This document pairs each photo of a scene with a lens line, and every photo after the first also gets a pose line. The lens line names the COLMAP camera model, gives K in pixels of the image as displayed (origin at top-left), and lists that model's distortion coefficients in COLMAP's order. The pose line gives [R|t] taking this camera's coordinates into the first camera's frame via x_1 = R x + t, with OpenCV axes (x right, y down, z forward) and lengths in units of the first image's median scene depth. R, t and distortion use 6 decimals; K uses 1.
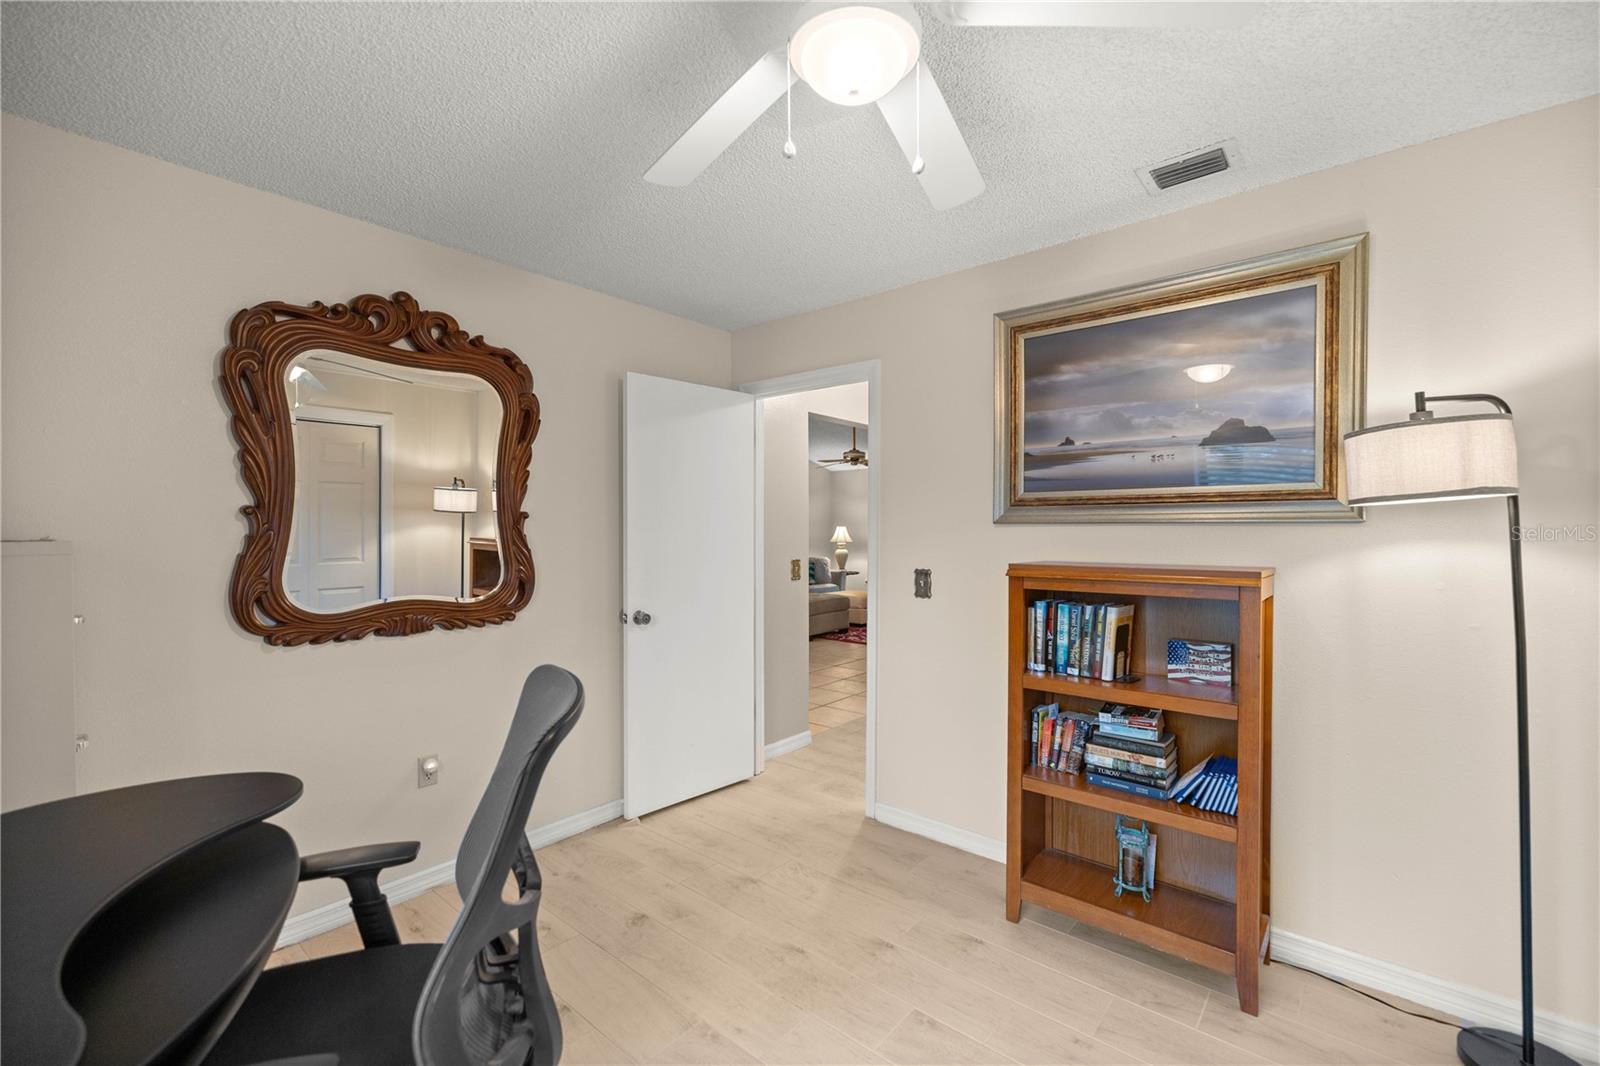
lens RADIAL K [[680.2, 0, 800.0], [0, 680.2, 533.0], [0, 0, 1]] dist [0.000939, 0.000186]
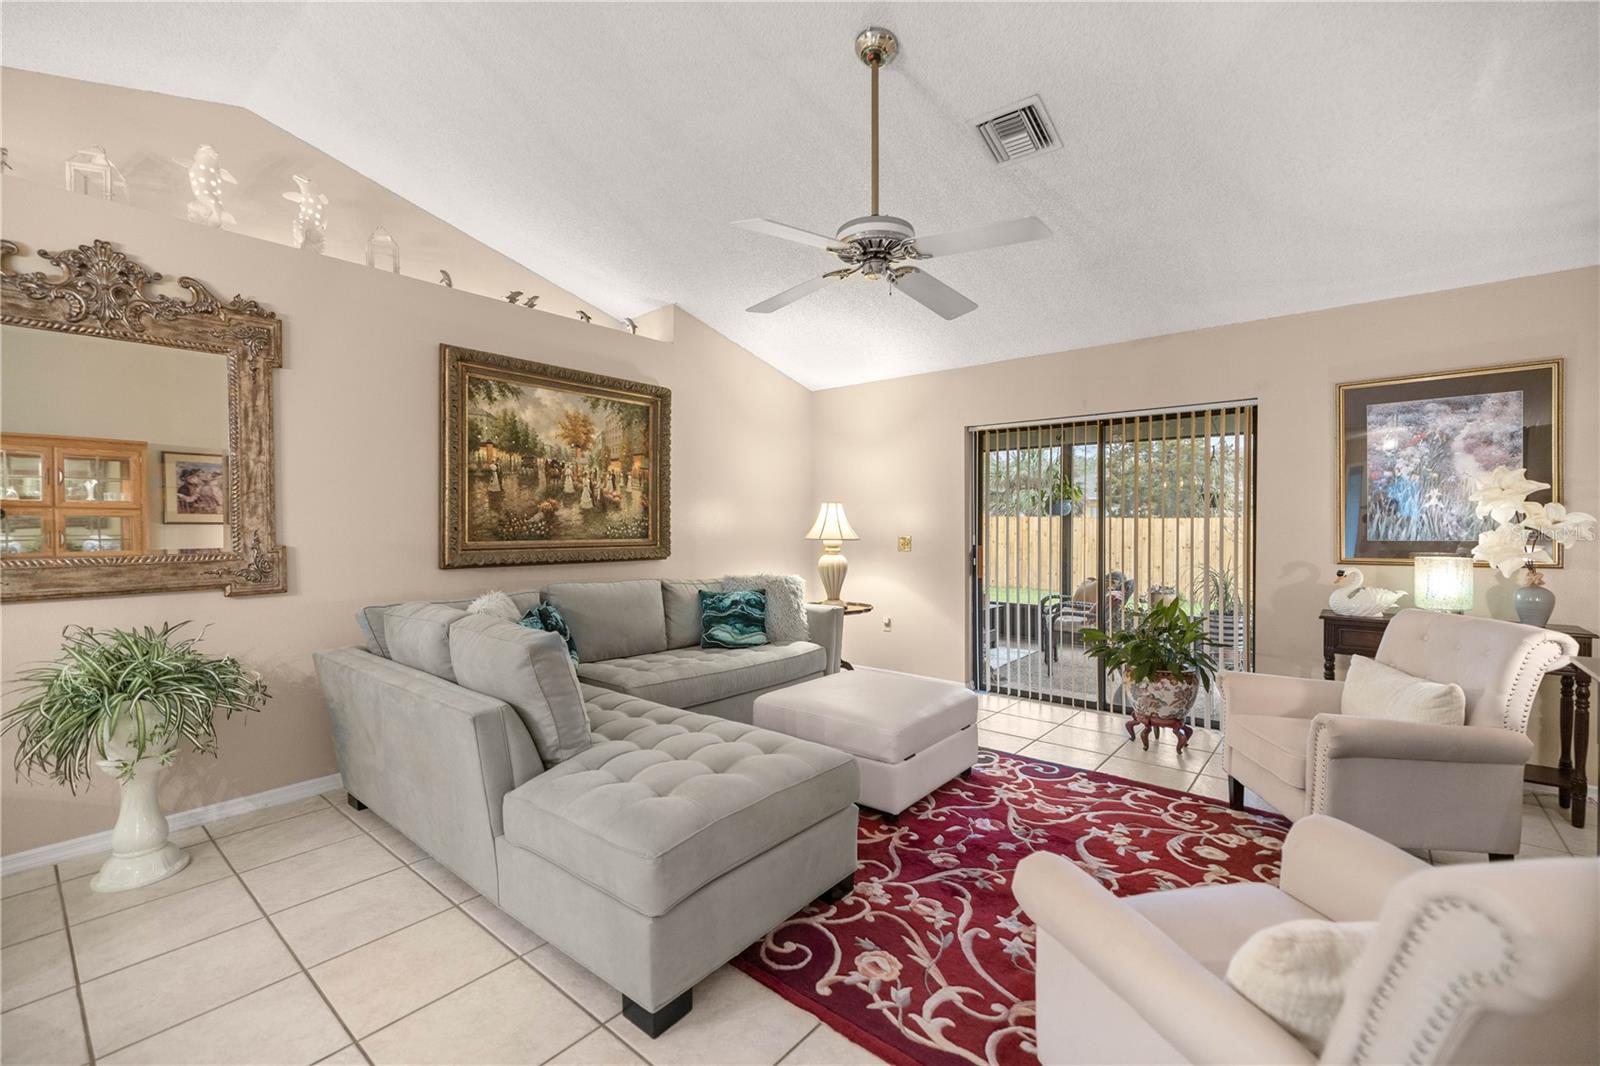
lens RADIAL K [[666.5, 0, 800.0], [0, 666.5, 533.0], [0, 0, 1]] dist [0.000782, 0.000110]
pose [[0.999943, -0.005489, 0.009185, 0.035903], [0.005327, 0.999832, 0.017551, 0.002101], [-0.009280, -0.017501, 0.999804, 0.565133]]
